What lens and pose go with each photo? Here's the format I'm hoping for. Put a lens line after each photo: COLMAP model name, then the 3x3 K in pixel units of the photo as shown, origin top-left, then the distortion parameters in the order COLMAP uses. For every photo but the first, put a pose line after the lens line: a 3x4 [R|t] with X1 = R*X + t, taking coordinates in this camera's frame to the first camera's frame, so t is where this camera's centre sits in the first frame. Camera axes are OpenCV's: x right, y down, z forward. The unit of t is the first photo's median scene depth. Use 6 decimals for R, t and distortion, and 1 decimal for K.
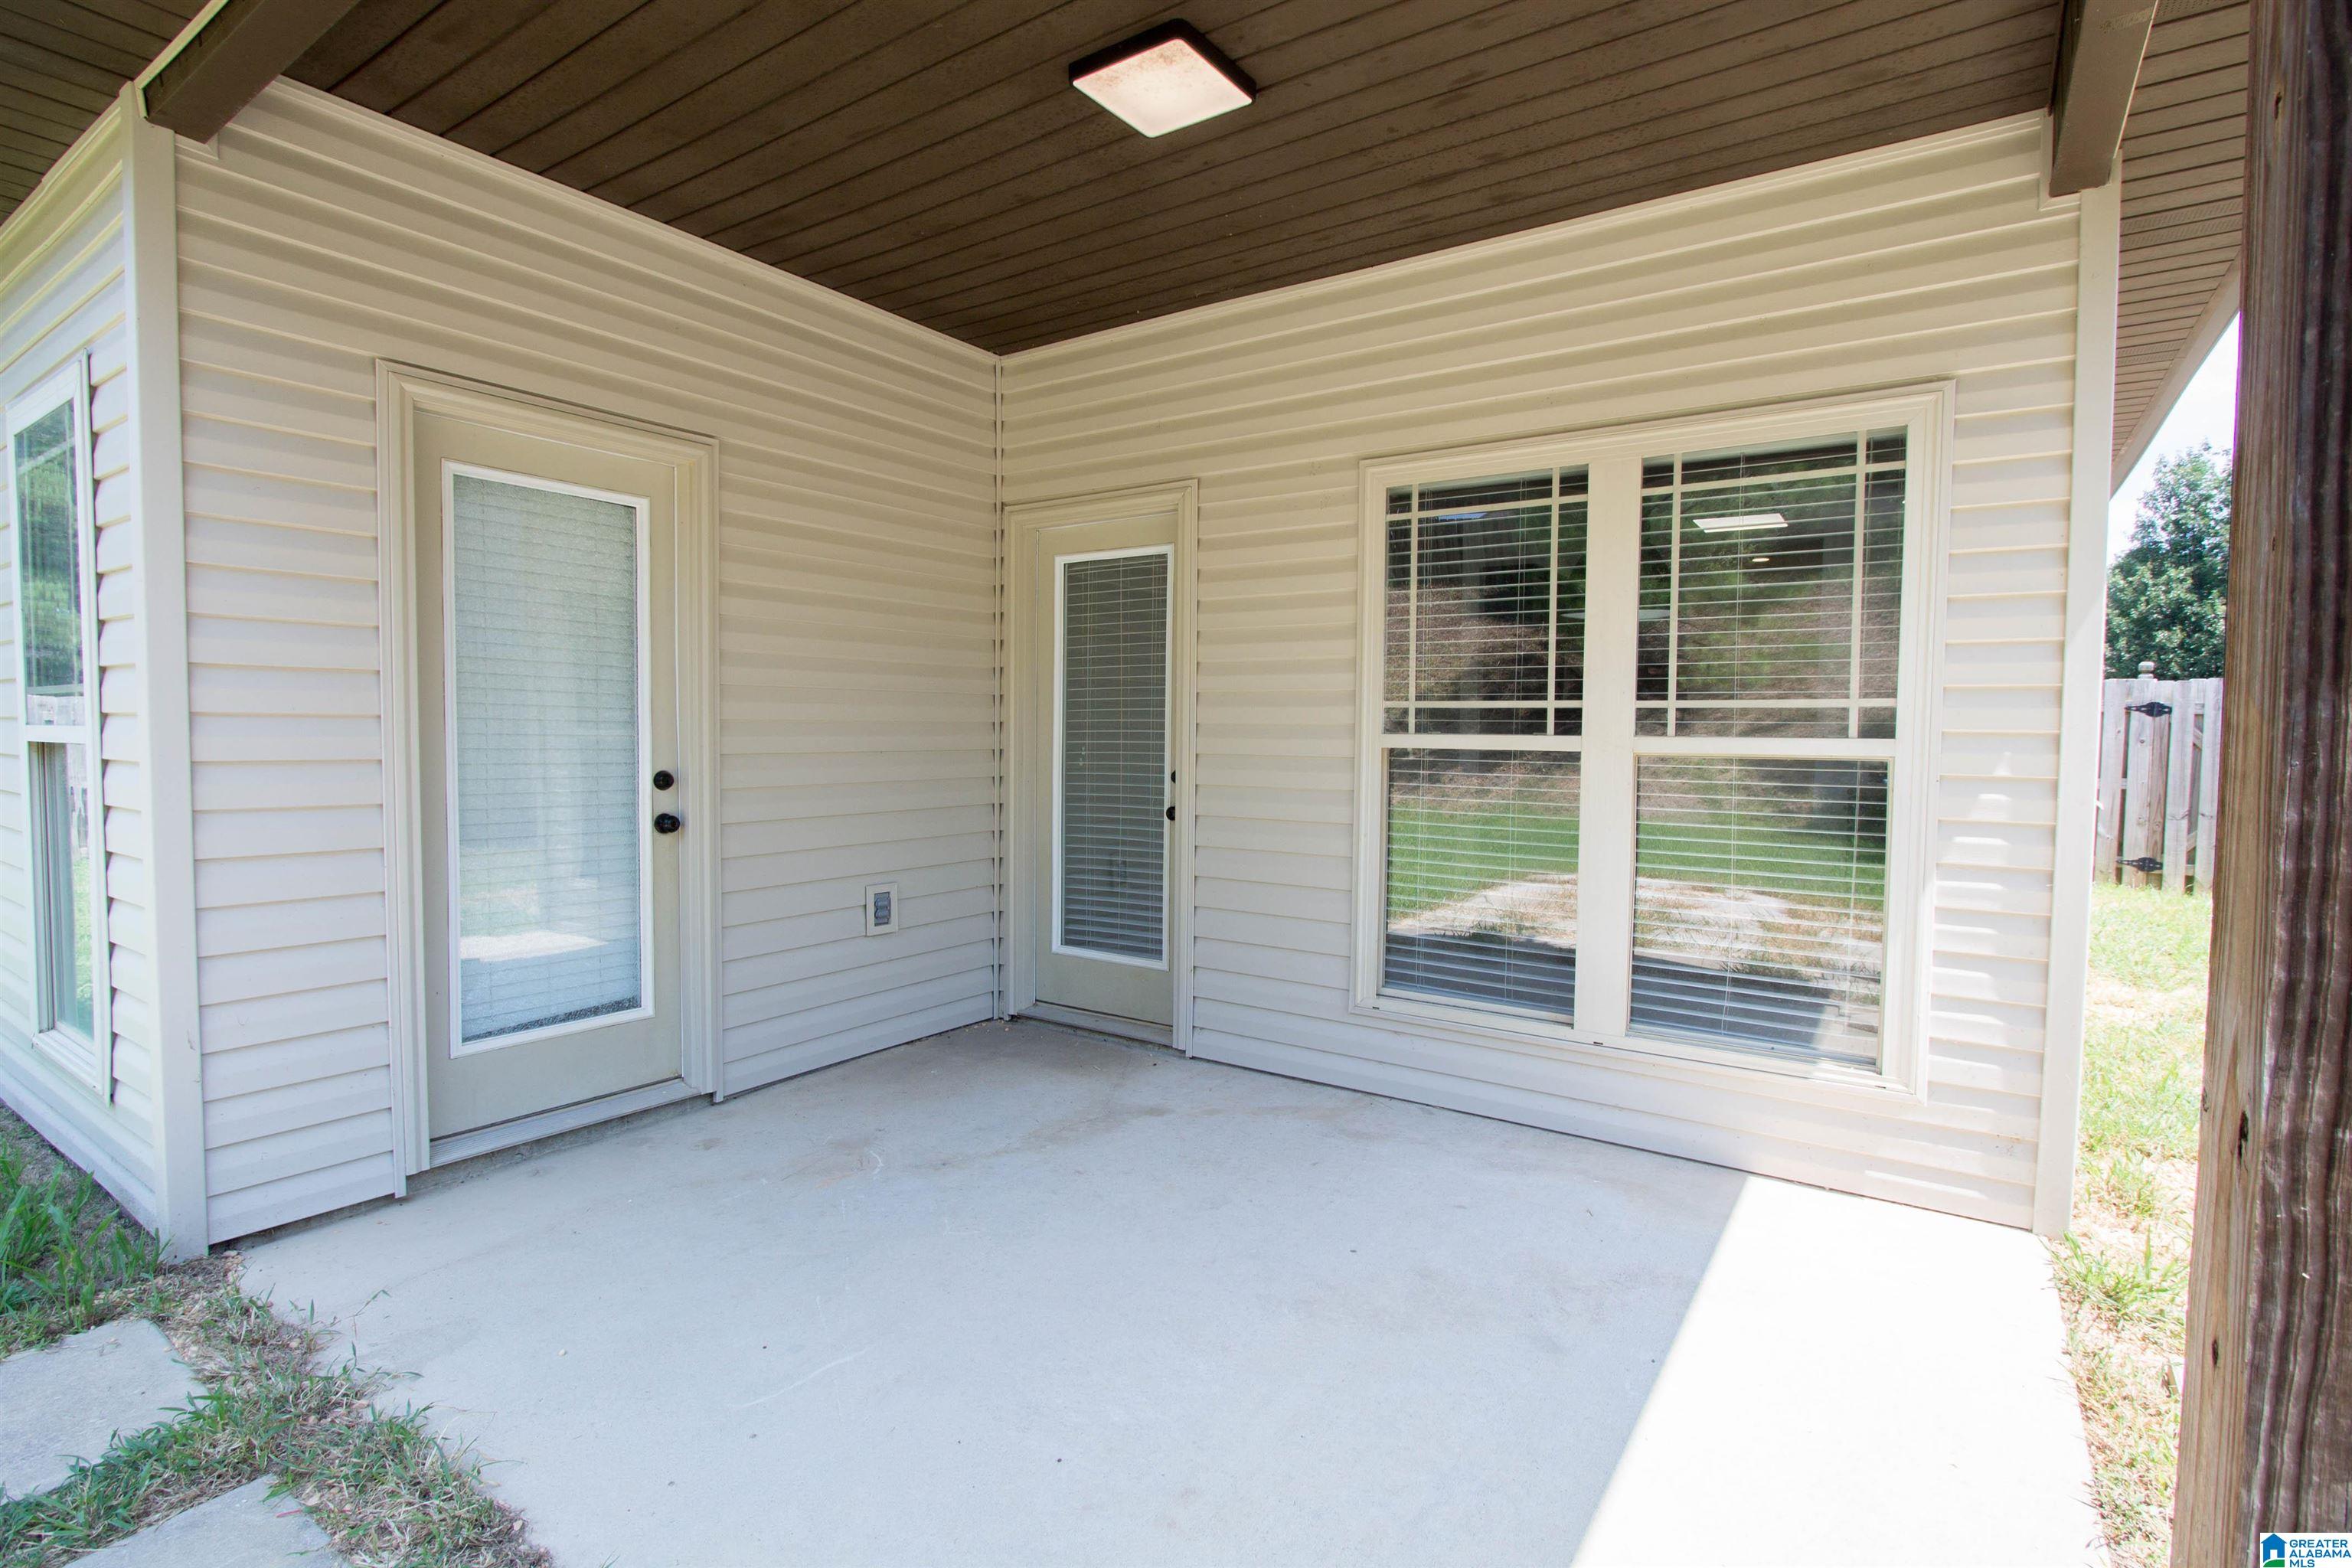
lens RADIAL K [[1095.5, 0, 1212.0], [0, 1095.5, 781.0], [0, 0, 1]] dist [-0.017323, 0.001963]
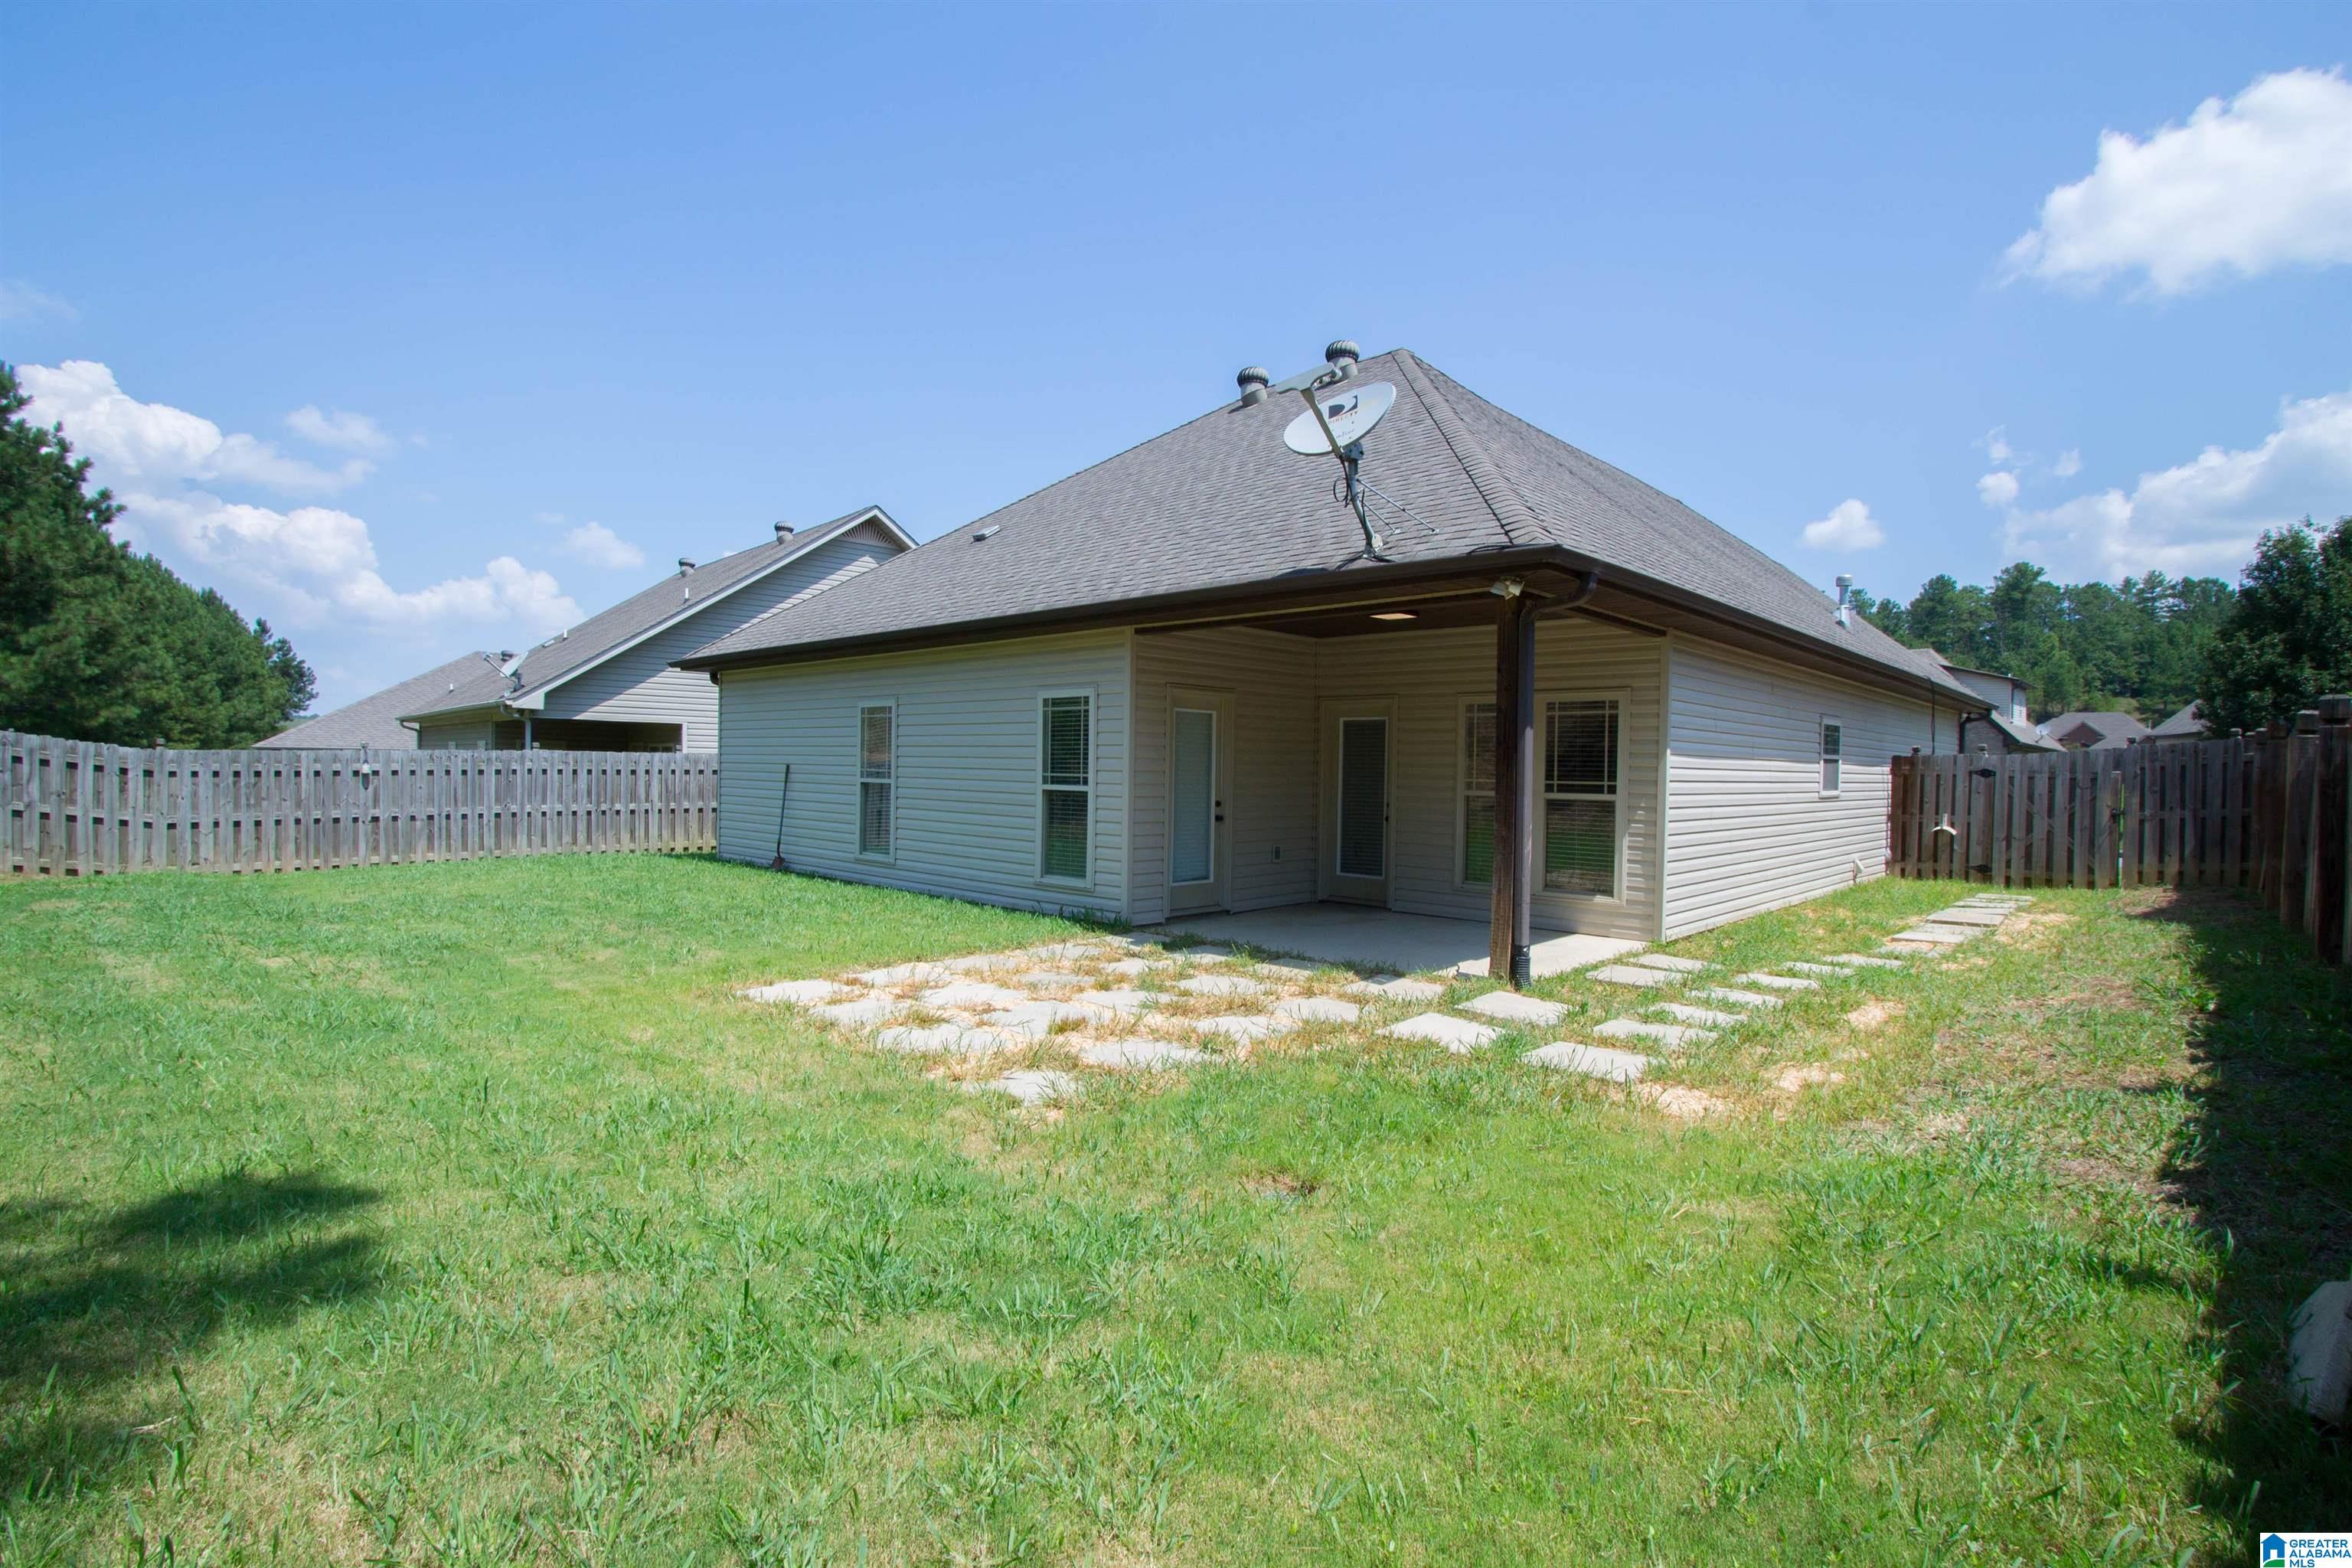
lens RADIAL K [[1095.5, 0, 1196.4], [0, 1095.5, 793.7], [0, 0, 1]] dist [-0.017323, 0.001963]
pose [[0.984920, 0.009460, -0.172751, -0.039486], [-0.013217, 0.999700, -0.020610, 0.033757], [0.172504, 0.022583, 0.984750, -1.958750]]
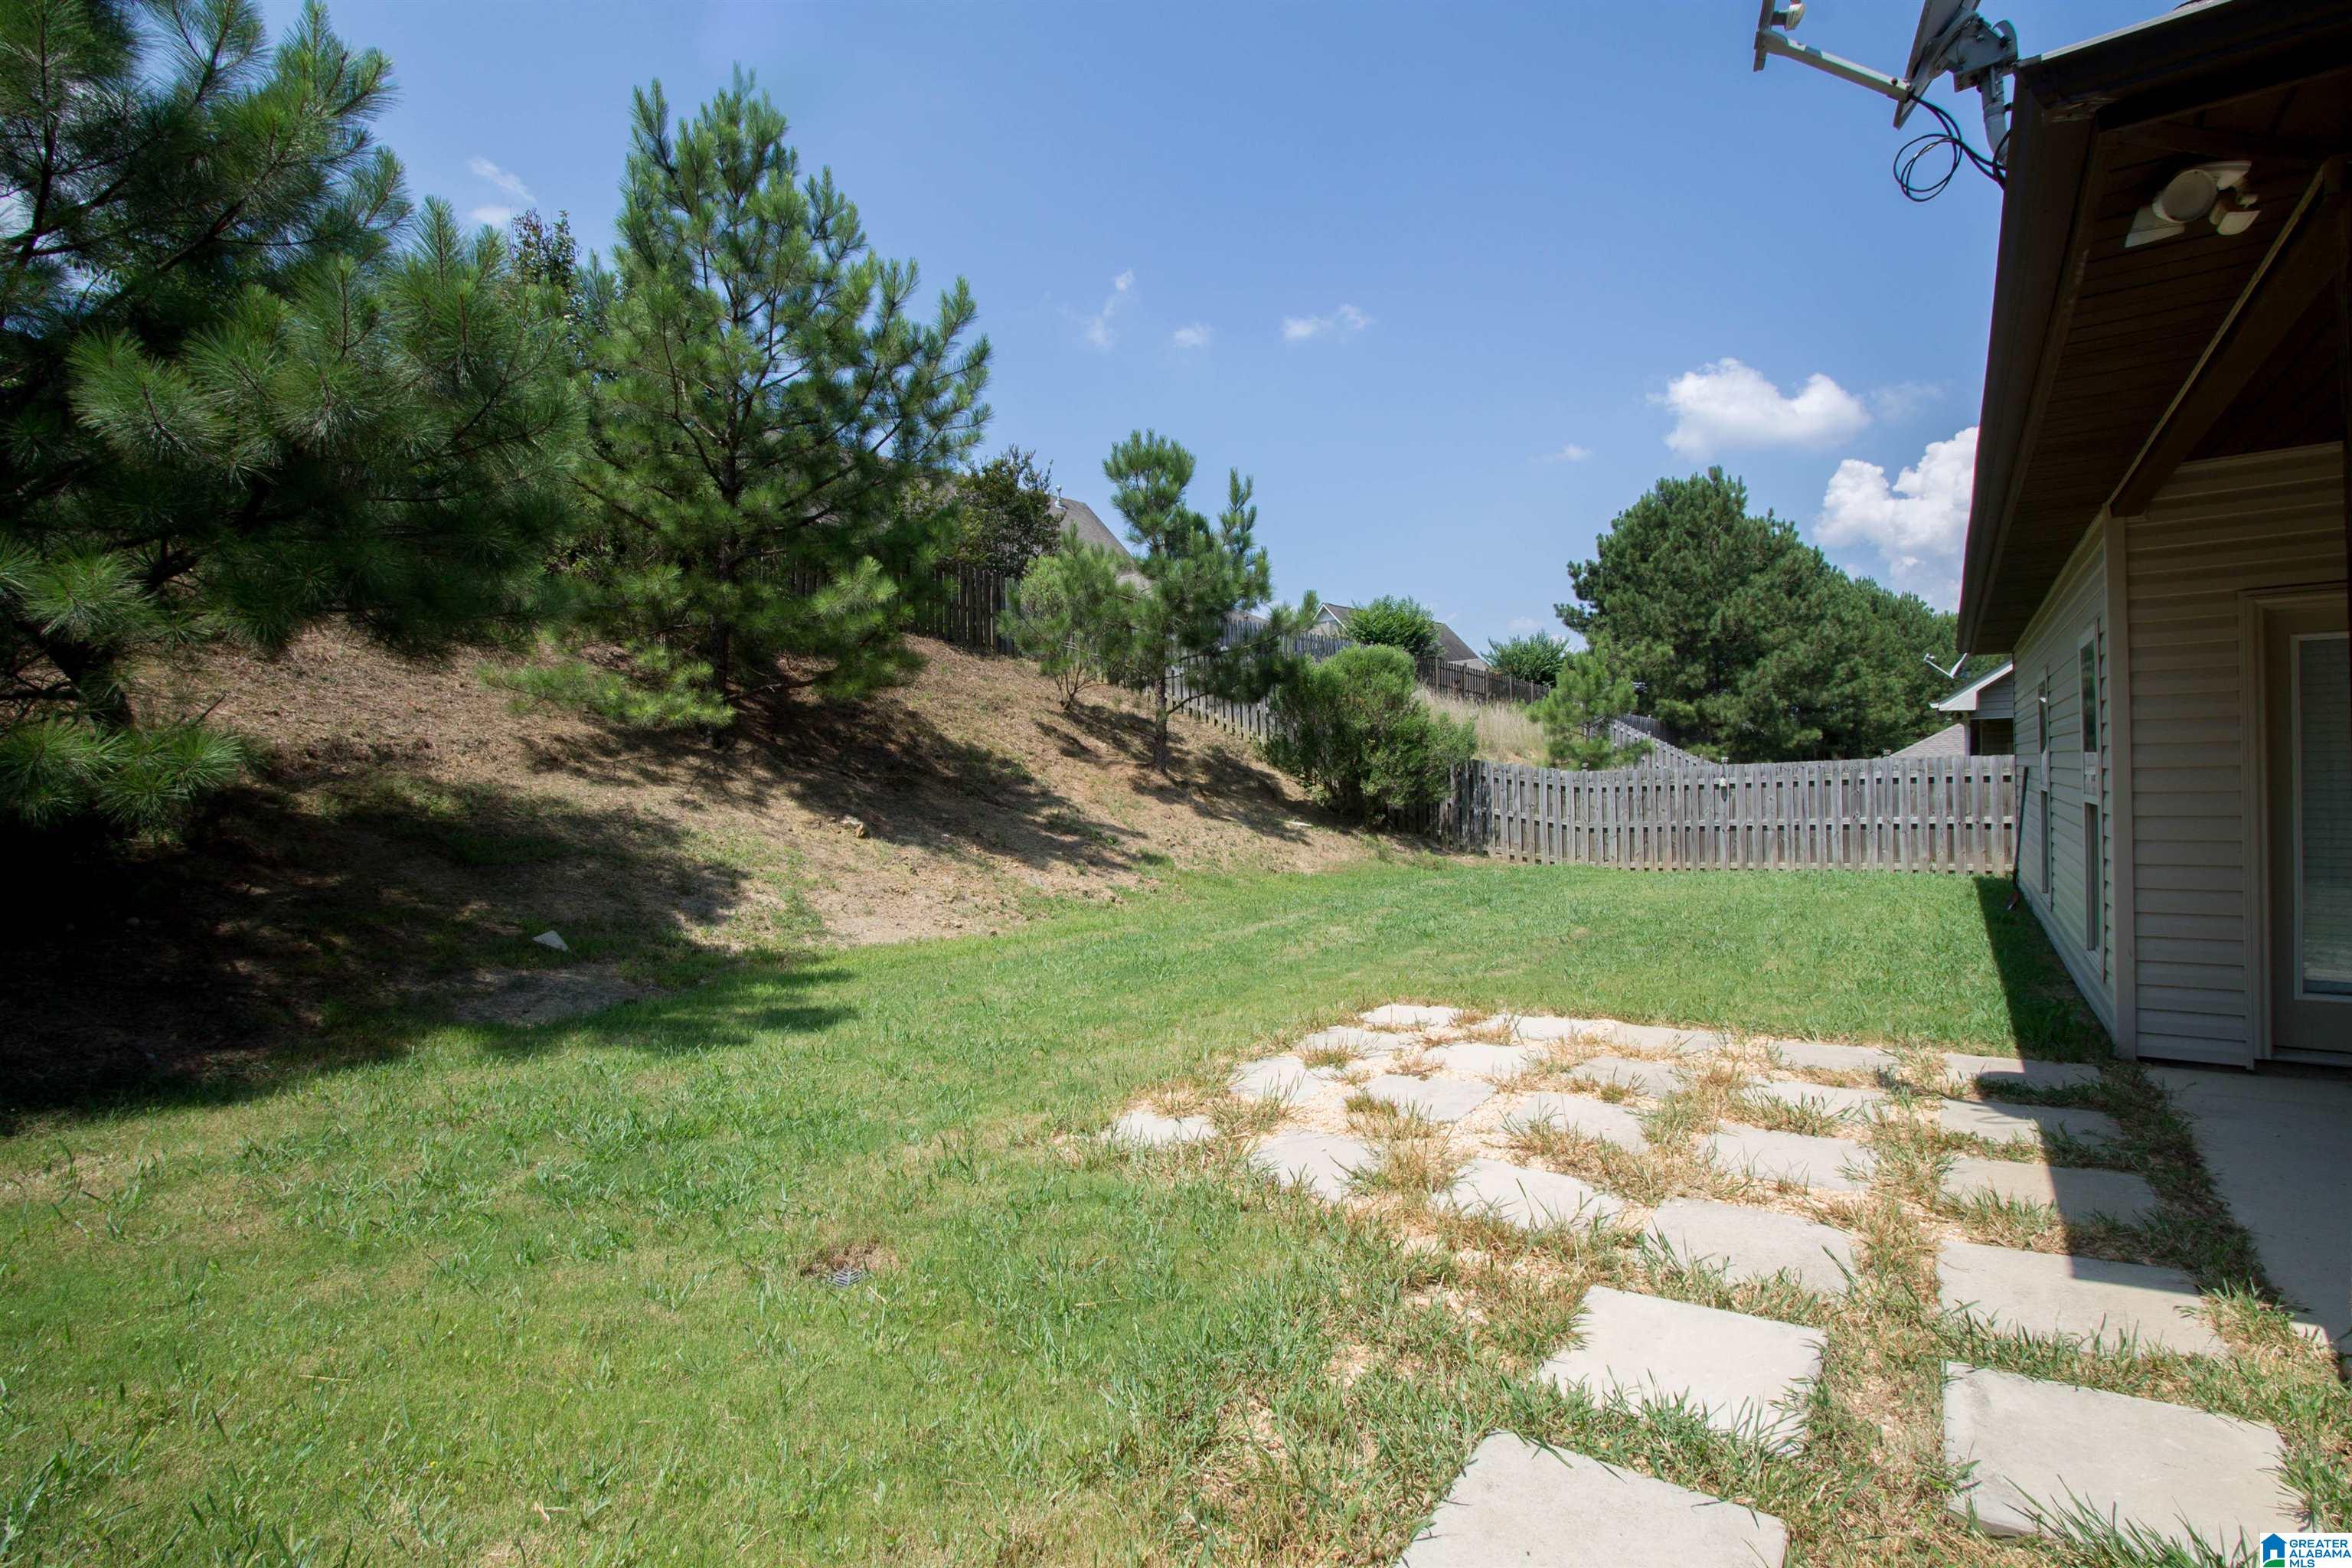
lens RADIAL K [[1095.5, 0, 1165.3], [0, 1095.5, 791.2], [0, 0, 1]] dist [-0.017323, 0.001963]
pose [[-0.044199, -0.002507, -0.999020, 0.831864], [-0.017428, 0.999847, -0.001738, -0.020627], [0.998871, 0.017334, -0.044236, -0.523778]]
